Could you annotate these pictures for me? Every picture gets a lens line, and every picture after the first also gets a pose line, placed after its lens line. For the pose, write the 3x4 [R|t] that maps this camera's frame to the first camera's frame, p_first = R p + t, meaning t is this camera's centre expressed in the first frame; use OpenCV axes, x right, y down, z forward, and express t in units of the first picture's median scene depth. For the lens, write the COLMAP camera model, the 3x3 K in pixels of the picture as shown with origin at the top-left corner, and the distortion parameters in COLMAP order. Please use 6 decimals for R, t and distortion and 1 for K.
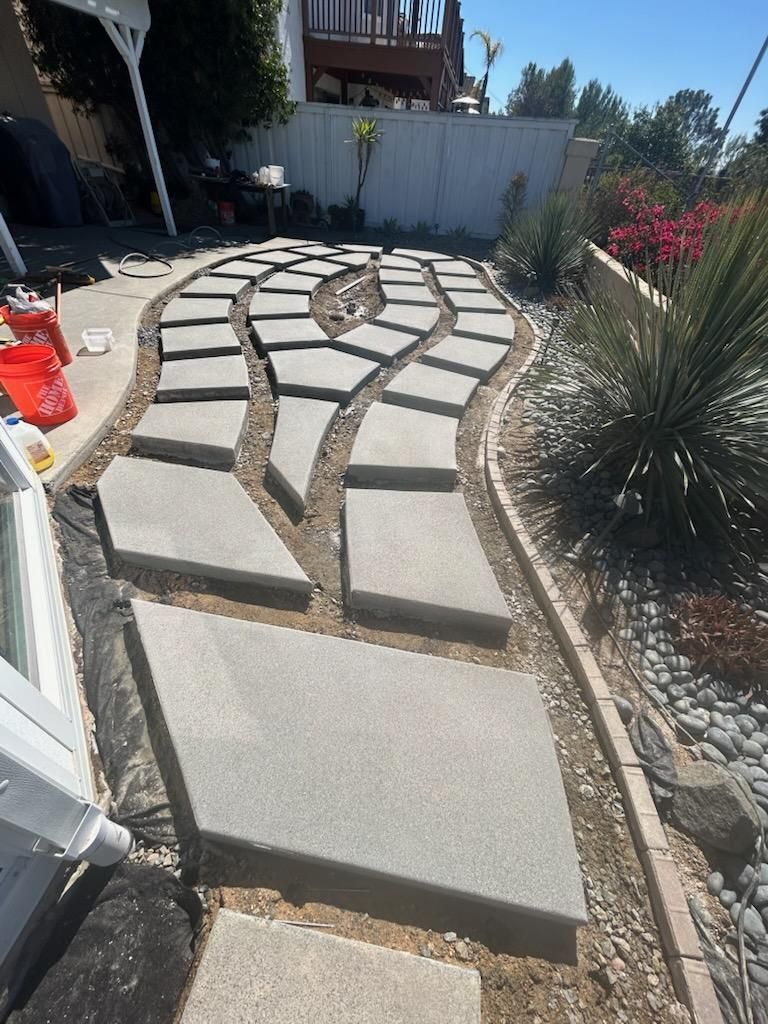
lens RADIAL K [[413.9, 0, 385.0], [0, 413.9, 511.0], [0, 0, 1]] dist [-0.000413, -0.000400]
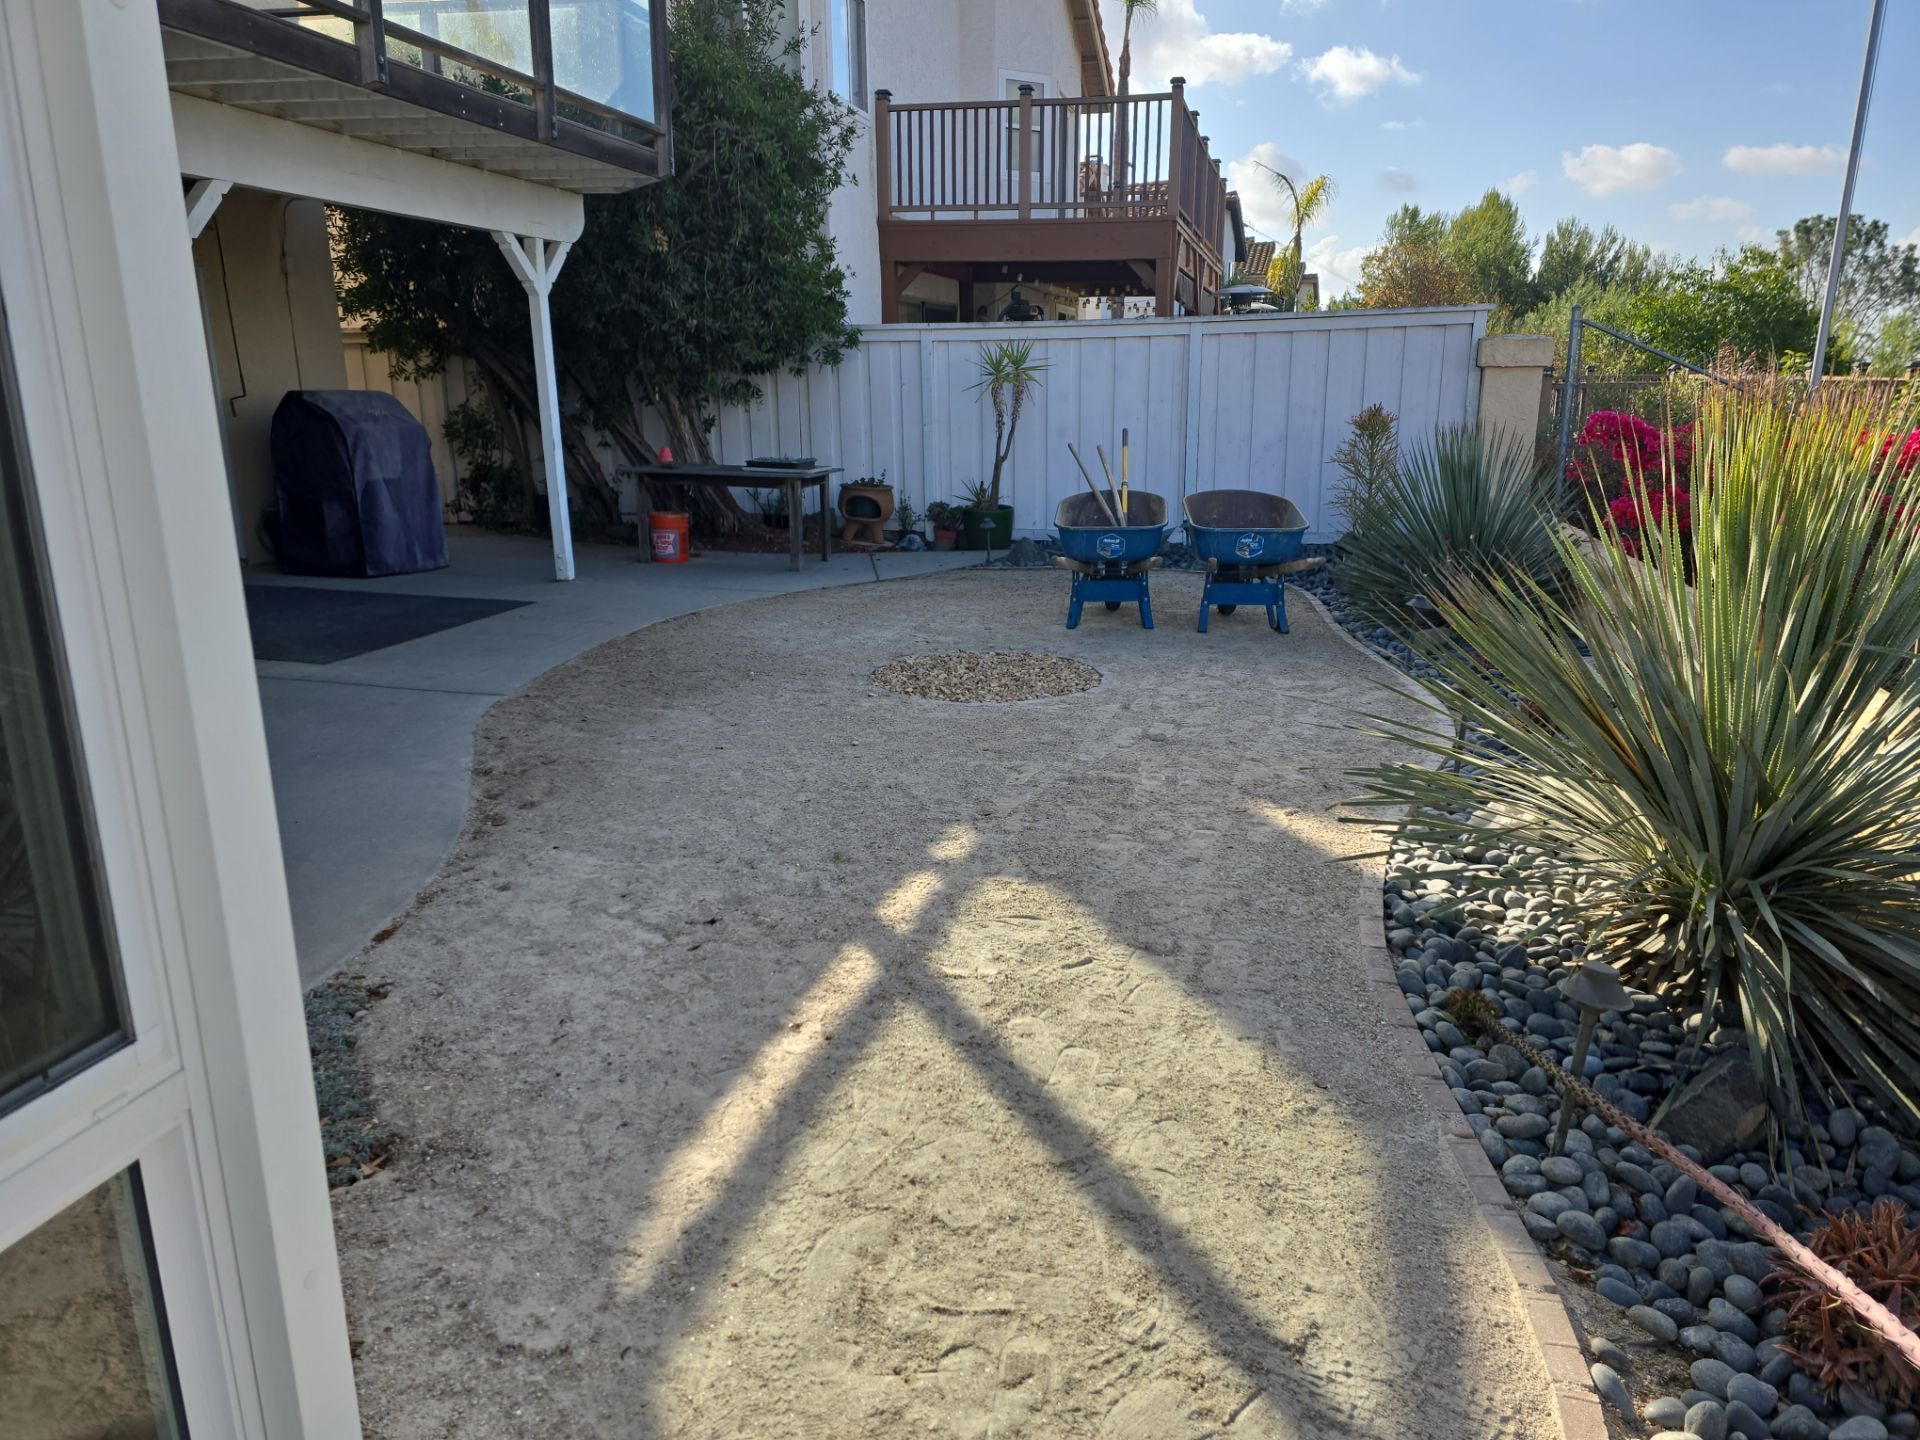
lens RADIAL K [[1305.2, 0, 974.4], [0, 1305.2, 705.2], [0, 0, 1]] dist [0.108766, -0.128150]
pose [[0.994799, -0.052527, -0.087269, 0.026929], [0.005582, 0.883604, -0.468202, 0.113260], [0.101705, 0.465280, 0.879301, -0.124446]]
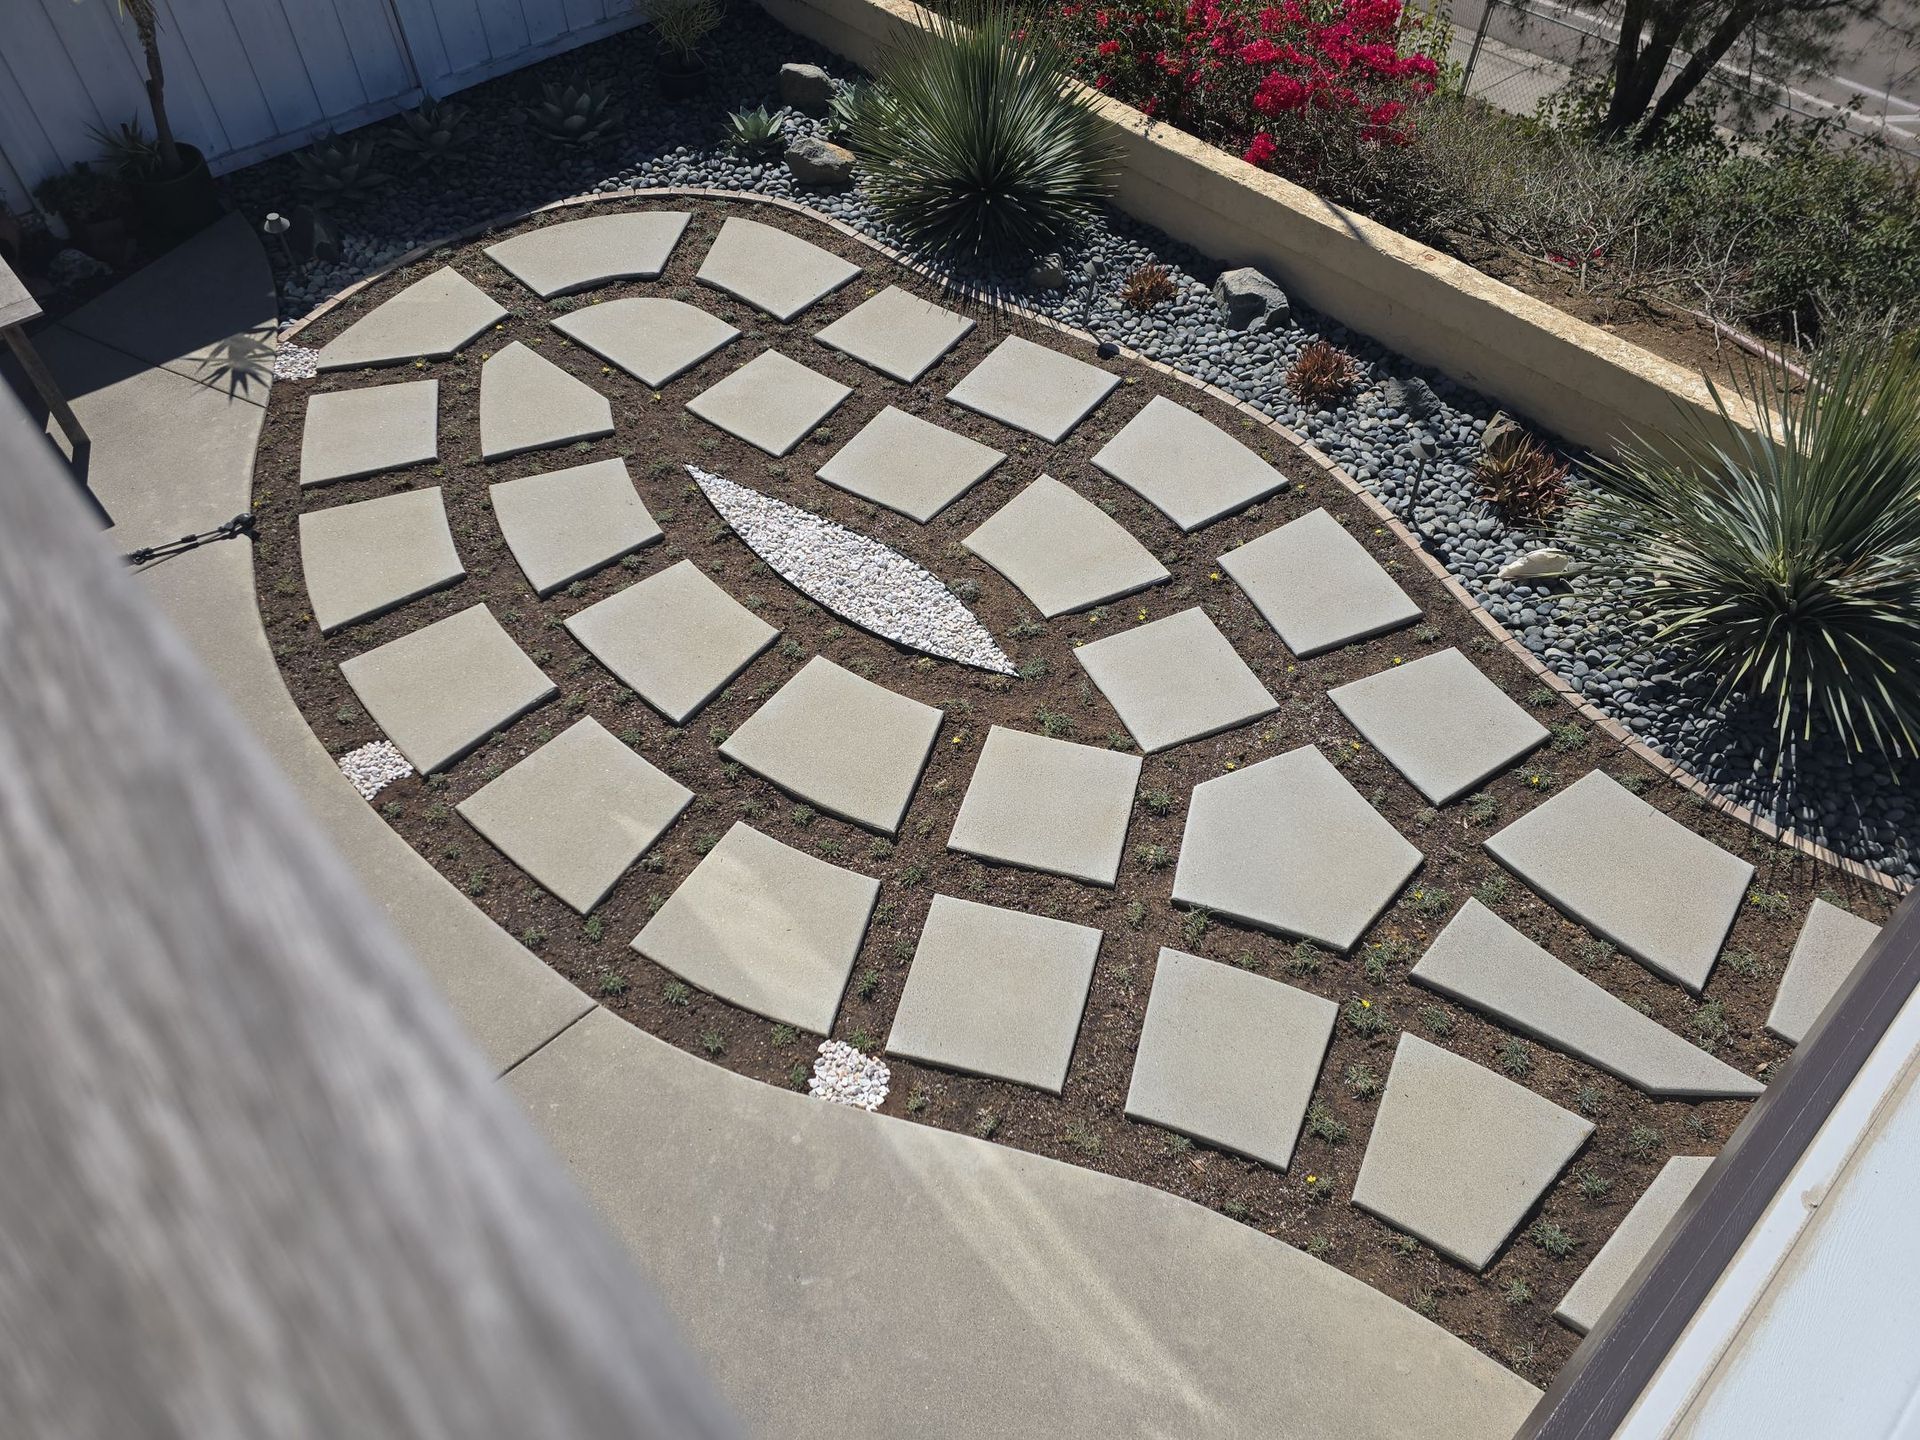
lens RADIAL K [[1305.2, 0, 974.4], [0, 1305.2, 705.2], [0, 0, 1]] dist [0.108766, -0.128150]
pose [[0.607534, -0.652614, 0.452766, -0.559609], [0.551482, 0.756809, 0.350867, -0.704721], [-0.571638, 0.036528, 0.819692, -0.001138]]
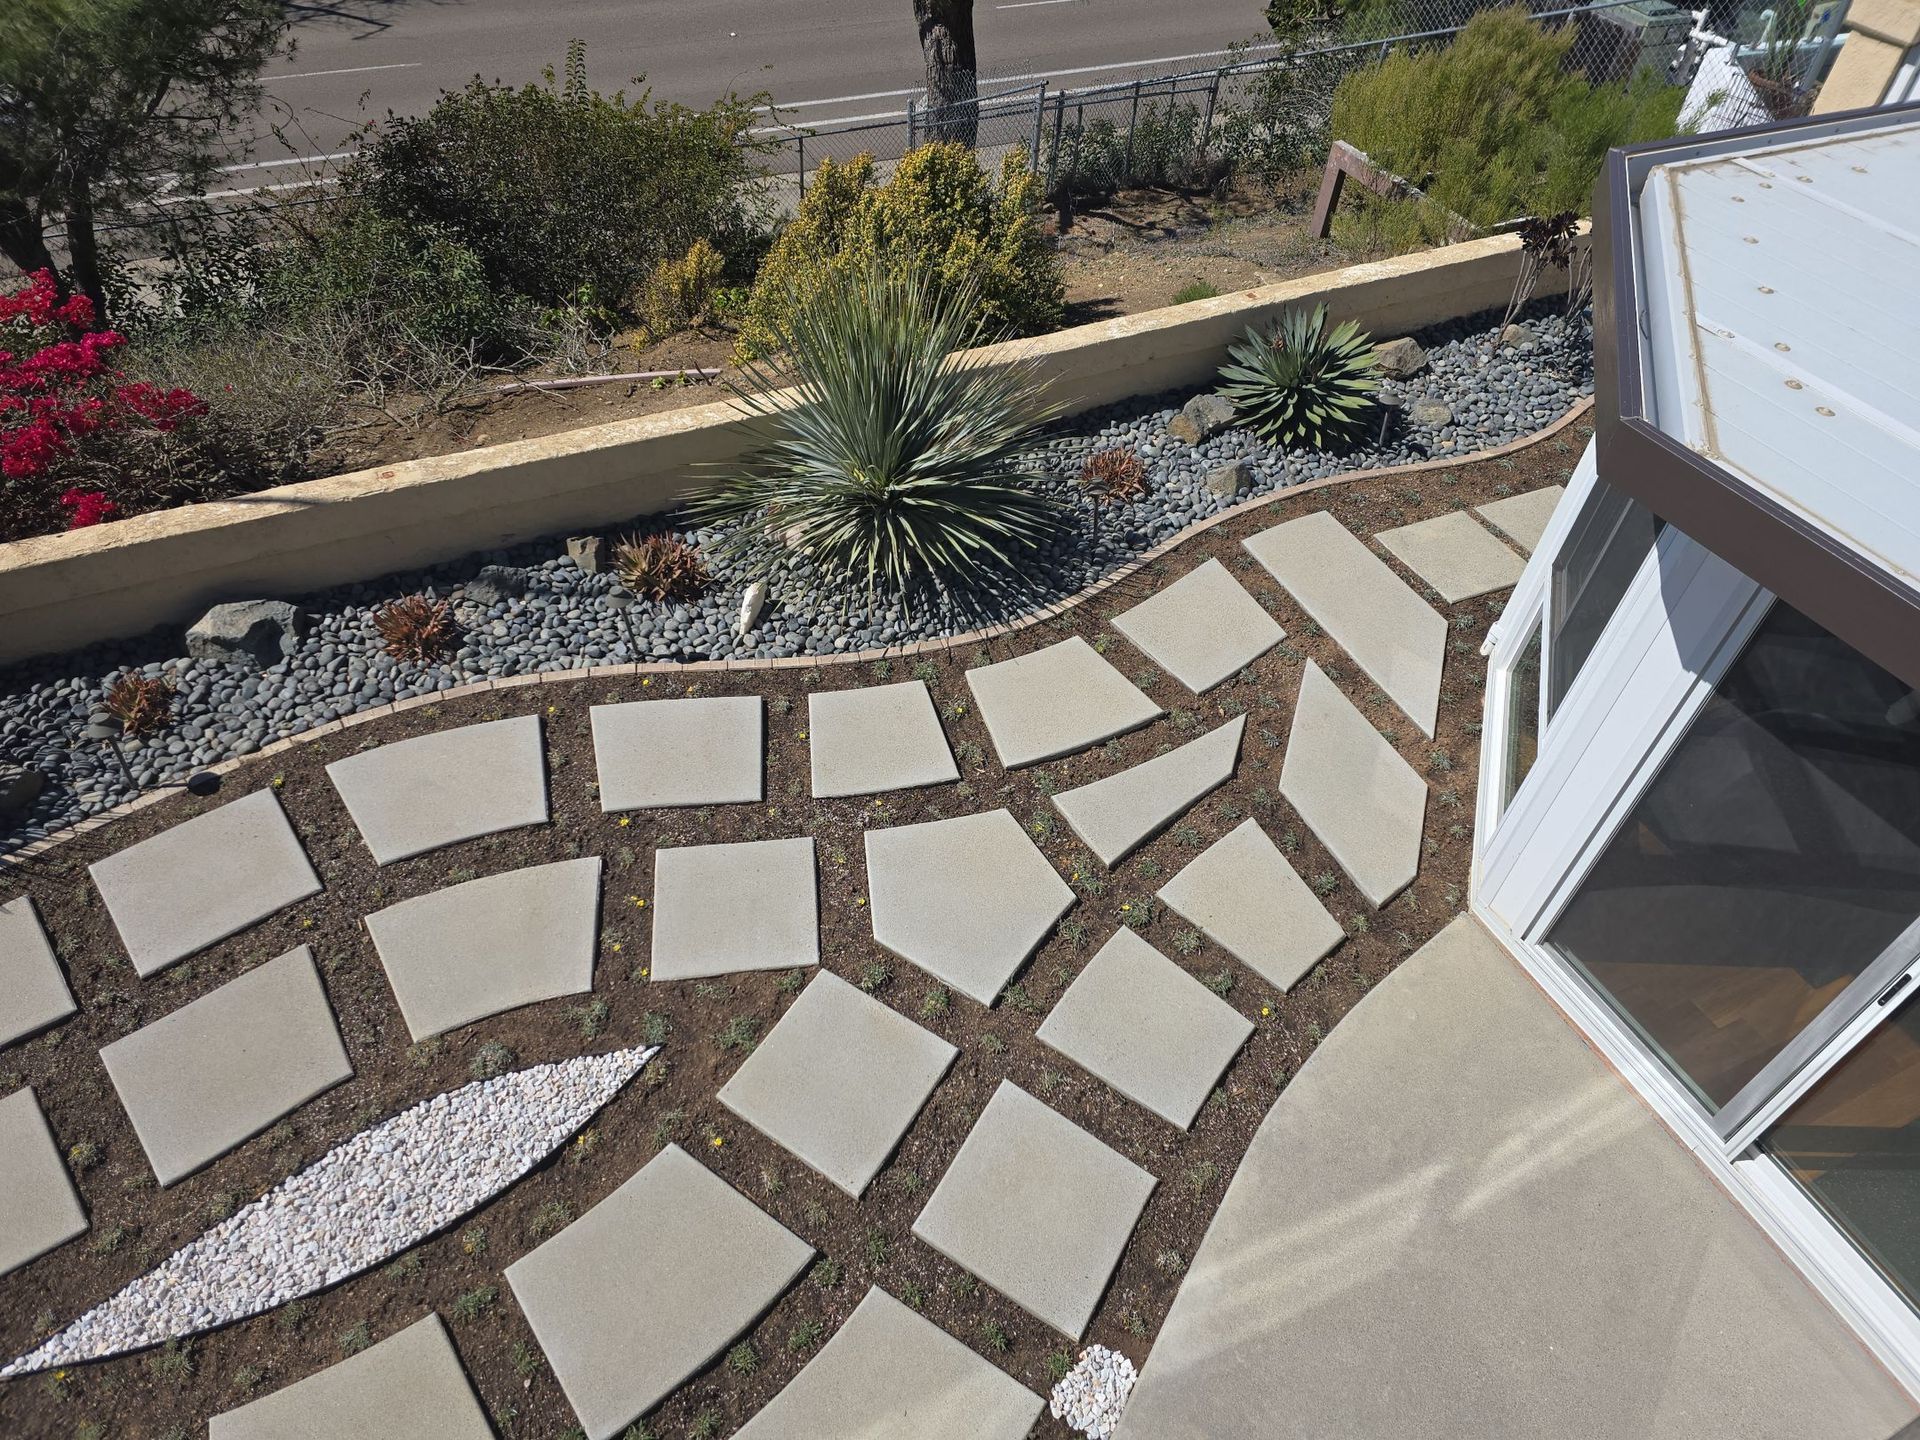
lens RADIAL K [[1282.9, 0, 956.5], [0, 1282.9, 720.3], [0, 0, 1]] dist [0.085490, -0.088104]
pose [[-0.578441, -0.651643, 0.490682, -0.460130], [0.457751, 0.238585, 0.856470, -1.026207], [-0.675182, 0.720027, 0.160283, 0.370633]]
